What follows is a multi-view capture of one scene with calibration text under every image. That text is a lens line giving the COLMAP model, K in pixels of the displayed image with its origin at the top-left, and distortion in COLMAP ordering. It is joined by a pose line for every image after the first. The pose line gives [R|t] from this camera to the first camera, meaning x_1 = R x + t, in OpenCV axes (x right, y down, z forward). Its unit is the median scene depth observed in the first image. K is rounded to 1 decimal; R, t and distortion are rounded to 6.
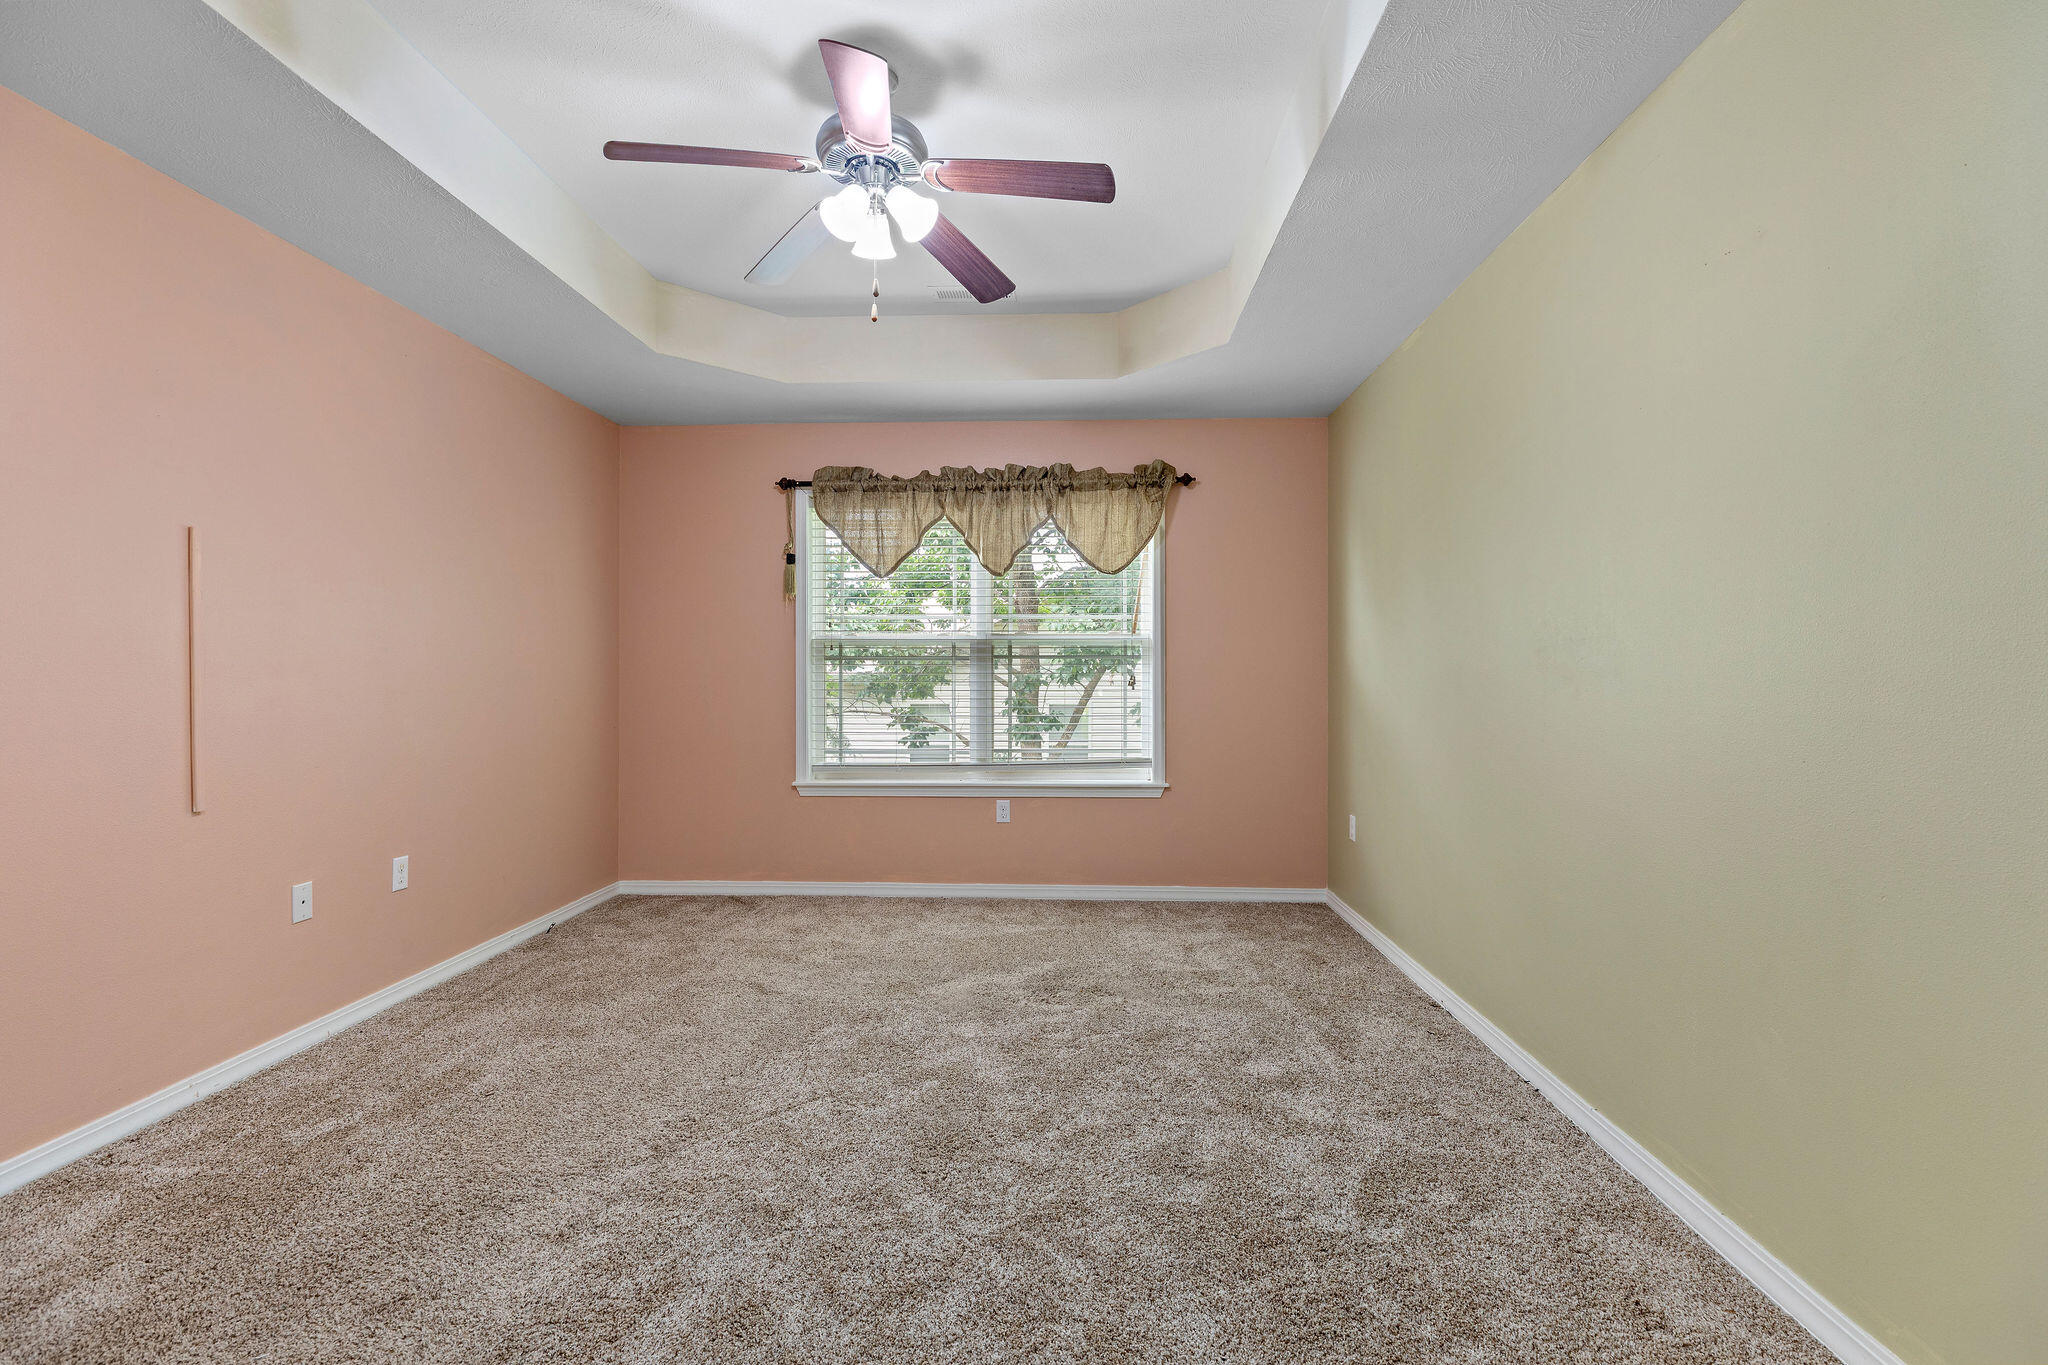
lens RADIAL K [[917.8, 0, 1024.5], [0, 917.8, 691.3], [0, 0, 1]] dist [0.003705, 0.000141]
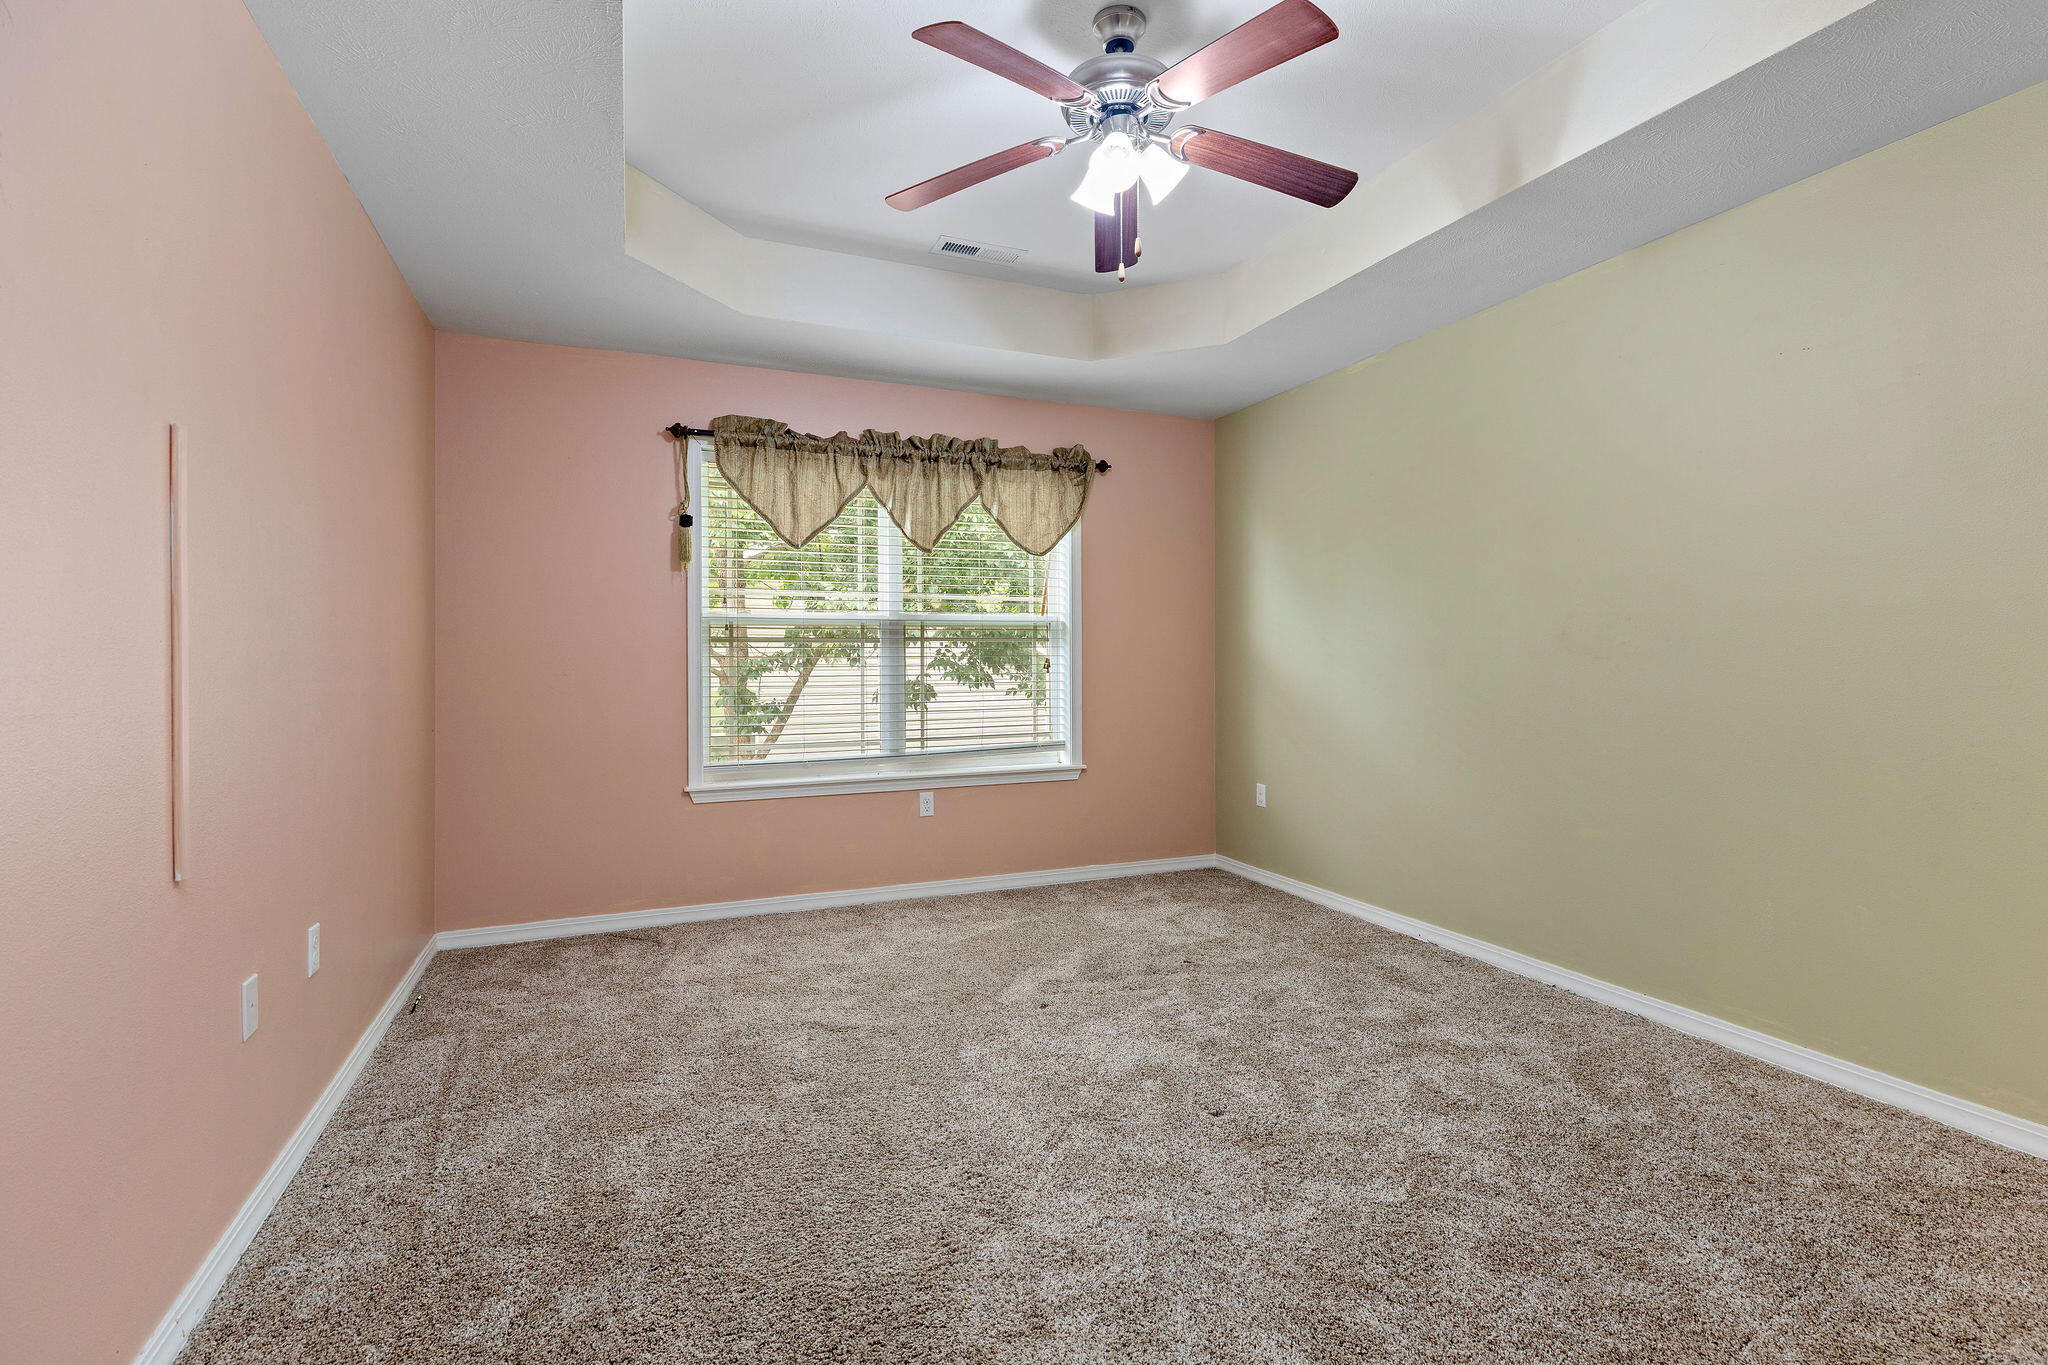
lens RADIAL K [[943.5, 0, 1023.3], [0, 943.5, 672.3], [0, 0, 1]] dist [0.002722, 0.000131]
pose [[0.901442, -0.010842, 0.432764, -0.356640], [0.012619, 0.999920, -0.001234, -0.001265], [-0.432716, 0.006574, 0.901507, 0.092661]]
